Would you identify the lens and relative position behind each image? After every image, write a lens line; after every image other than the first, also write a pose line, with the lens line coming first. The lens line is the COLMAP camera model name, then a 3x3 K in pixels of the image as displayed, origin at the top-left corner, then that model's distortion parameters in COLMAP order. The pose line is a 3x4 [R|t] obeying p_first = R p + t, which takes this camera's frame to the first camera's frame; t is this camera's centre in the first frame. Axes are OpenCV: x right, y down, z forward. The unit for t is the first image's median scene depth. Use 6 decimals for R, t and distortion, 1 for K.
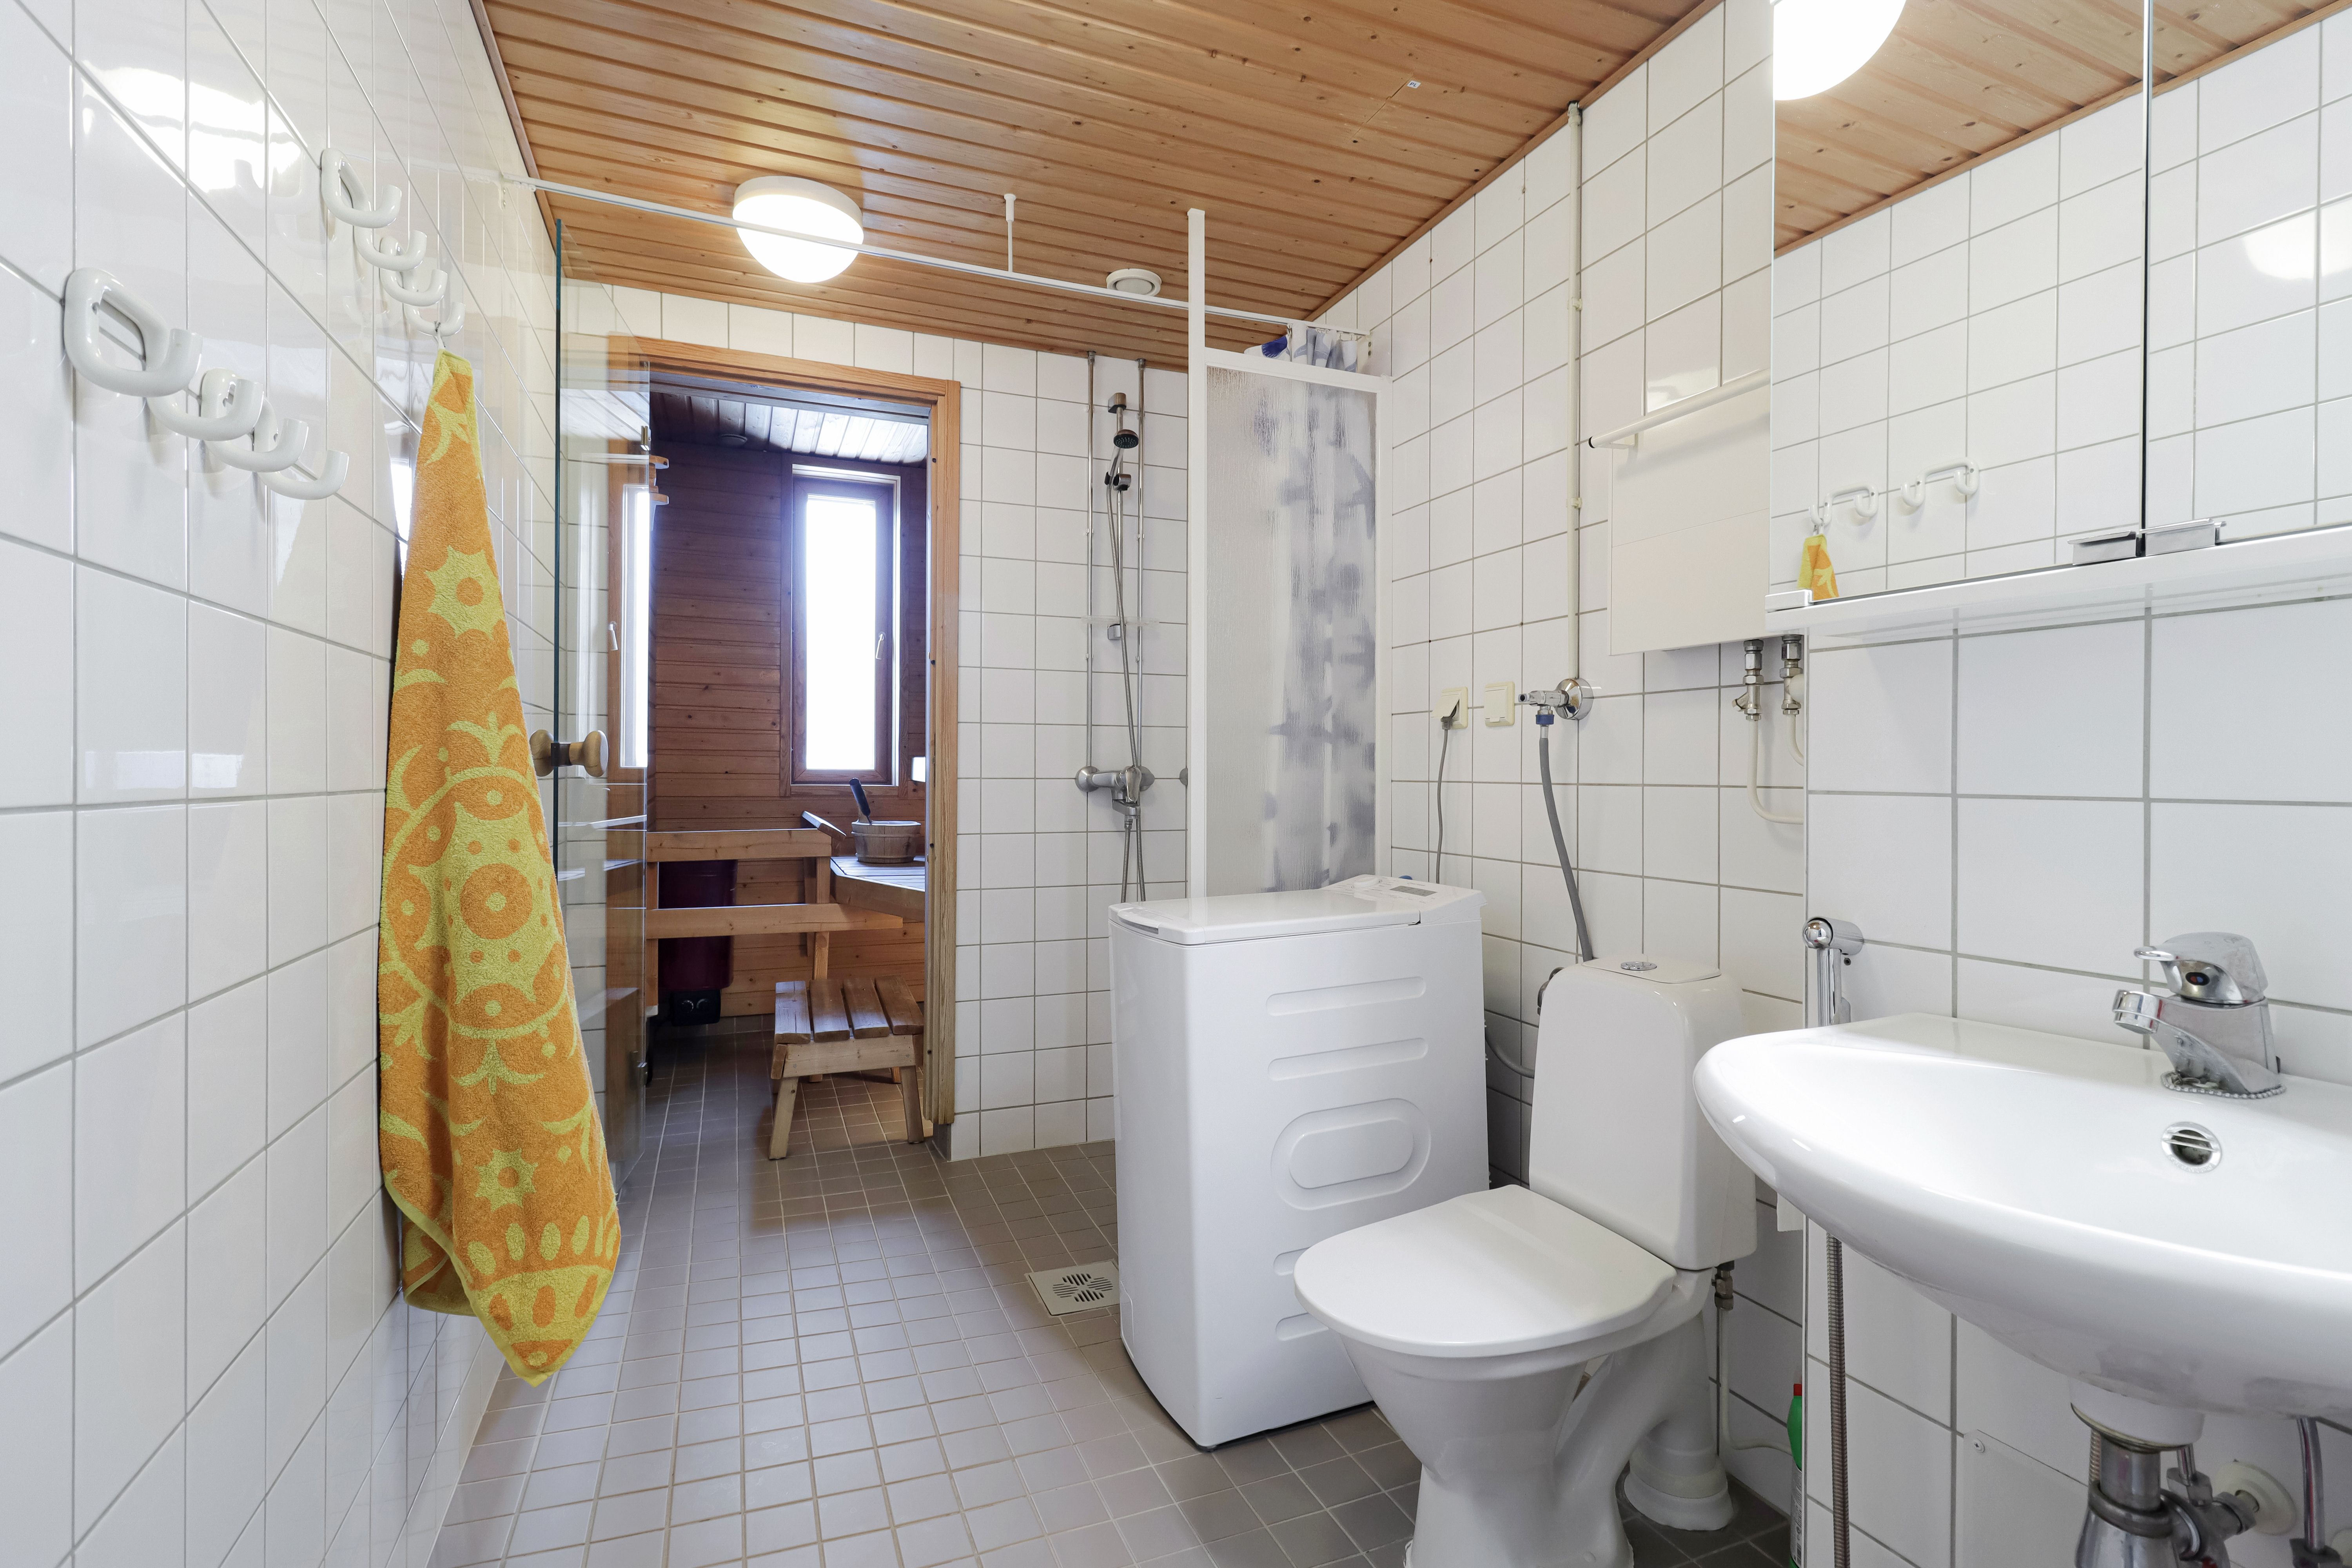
lens RADIAL K [[1093.1, 0, 1174.1], [0, 1093.1, 778.5], [0, 0, 1]] dist [0.000150, 0.000002]
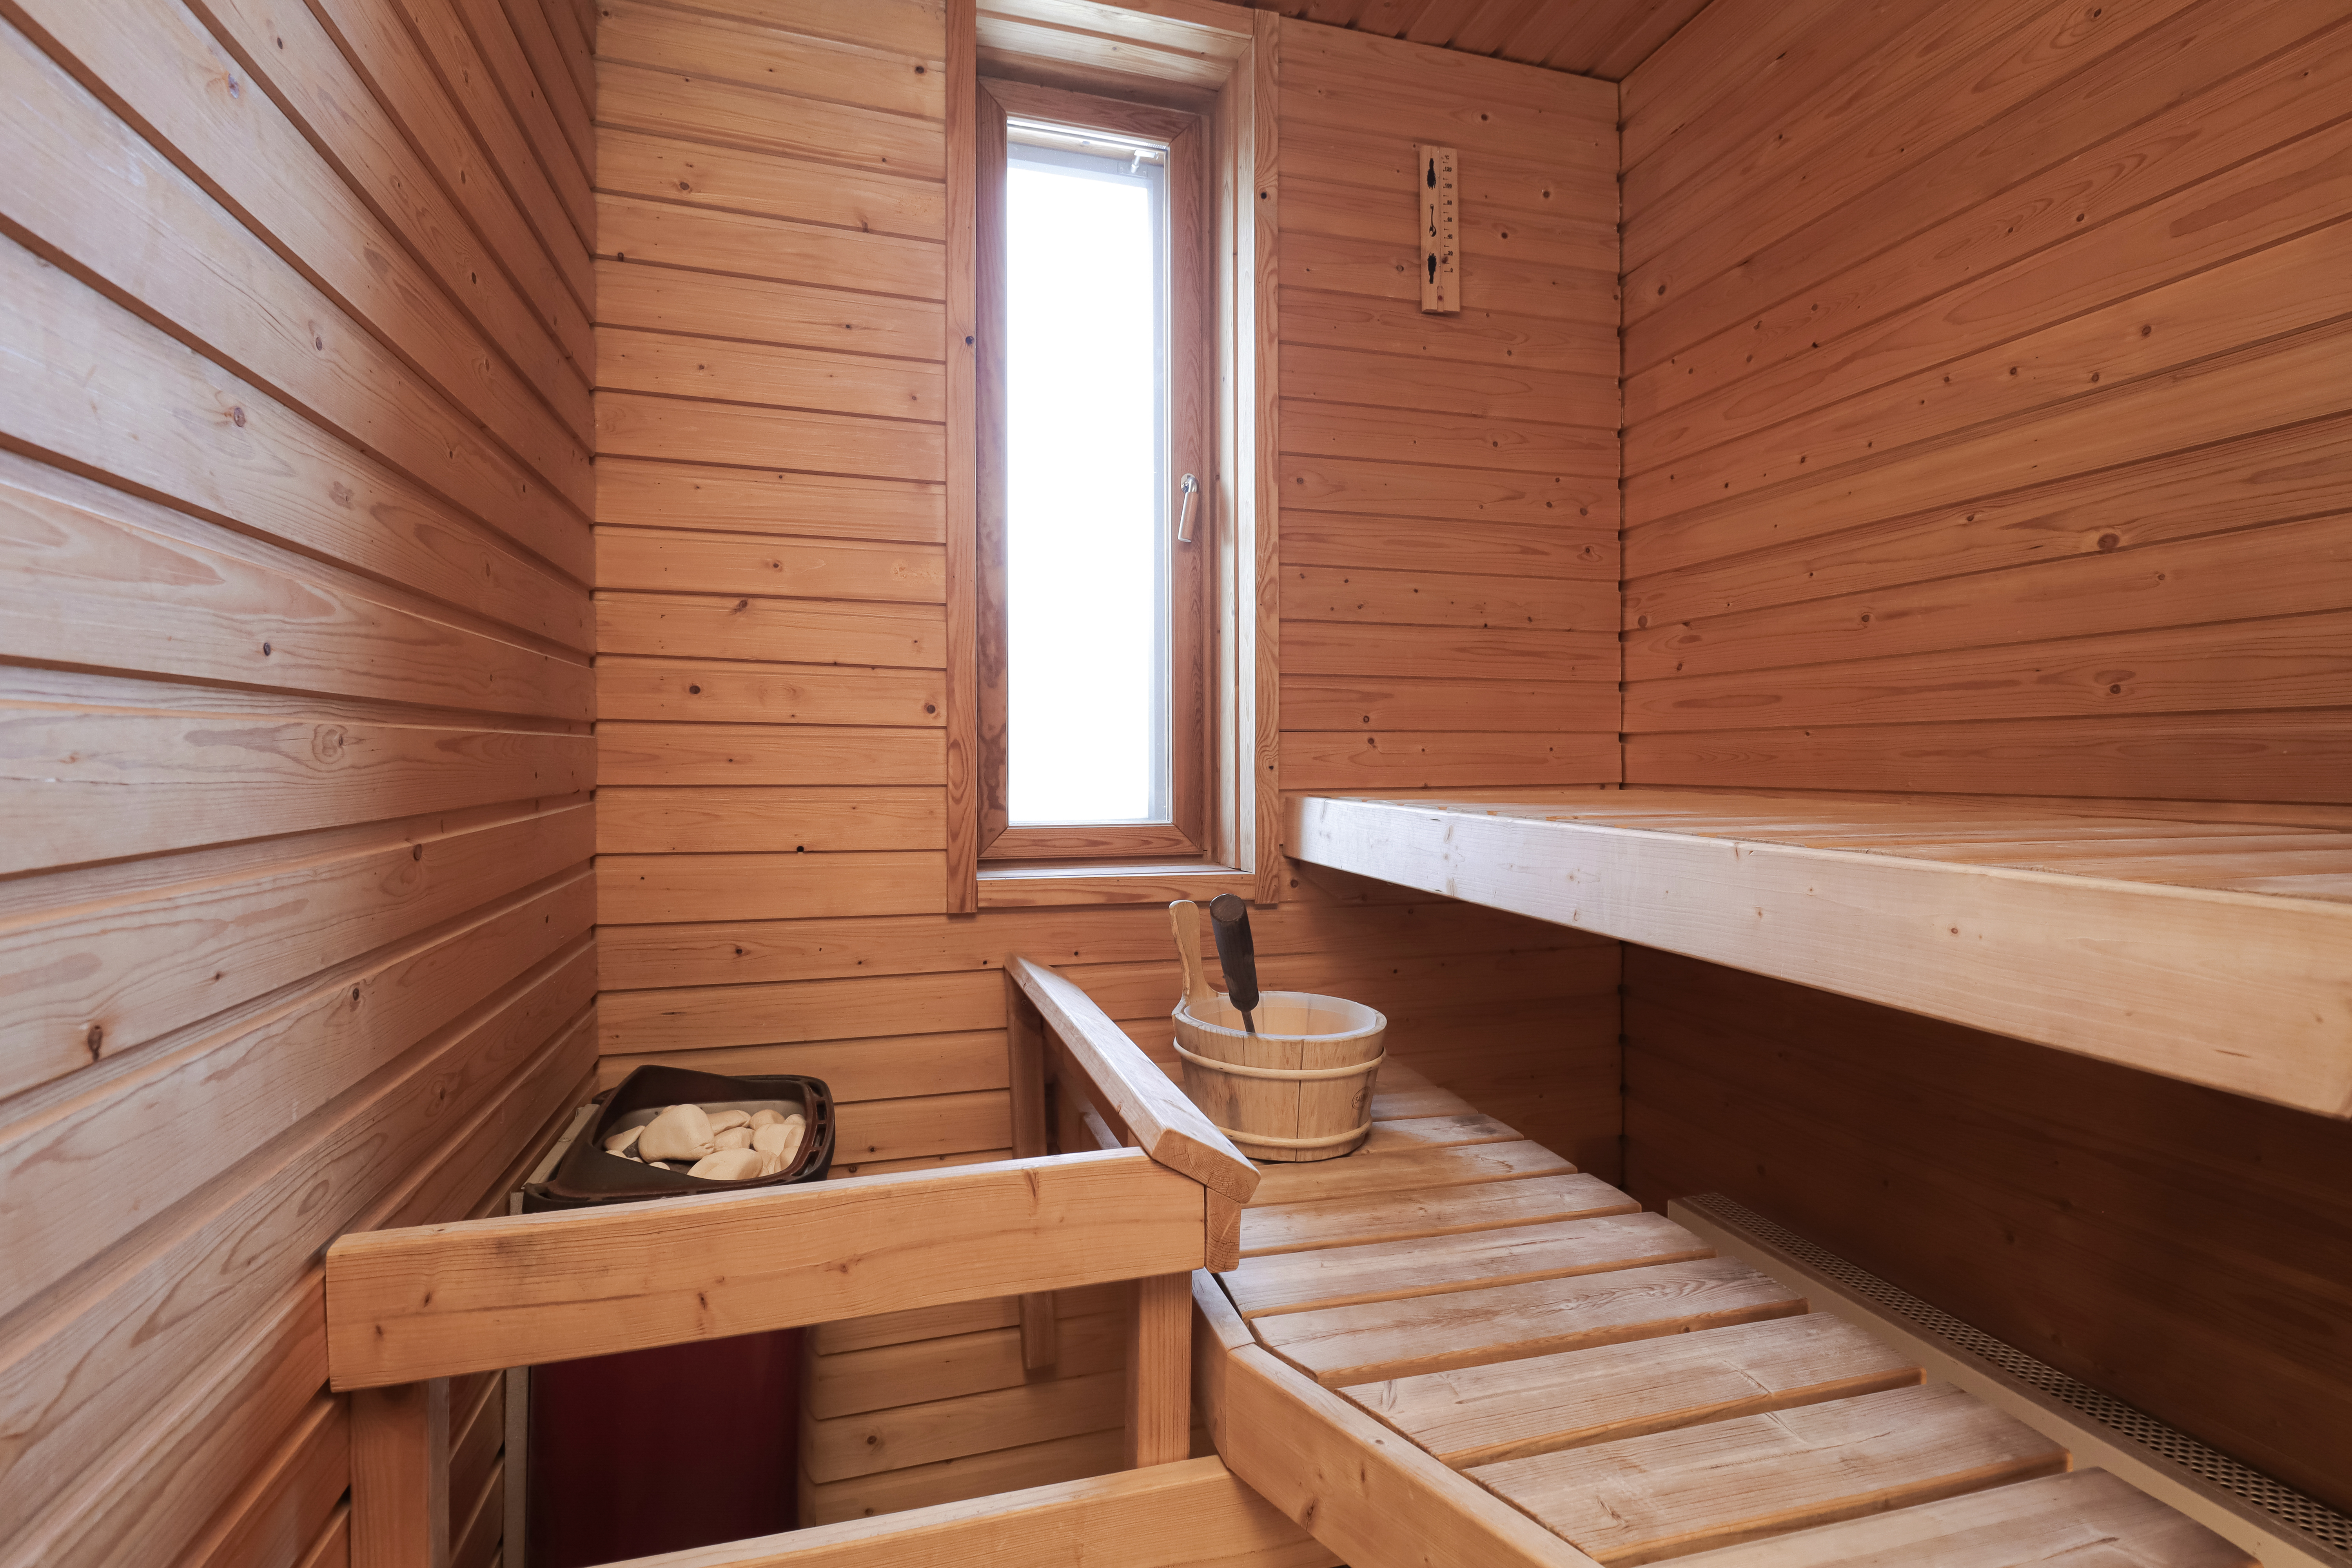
lens RADIAL K [[1093.1, 0, 1174.1], [0, 1093.1, 773.6], [0, 0, 1]] dist [0.000150, 0.000002]
pose [[0.994624, -0.002793, -0.103512, -0.257300], [0.003155, 0.999989, 0.003332, -0.030747], [0.103501, -0.003641, 0.994623, 0.672554]]
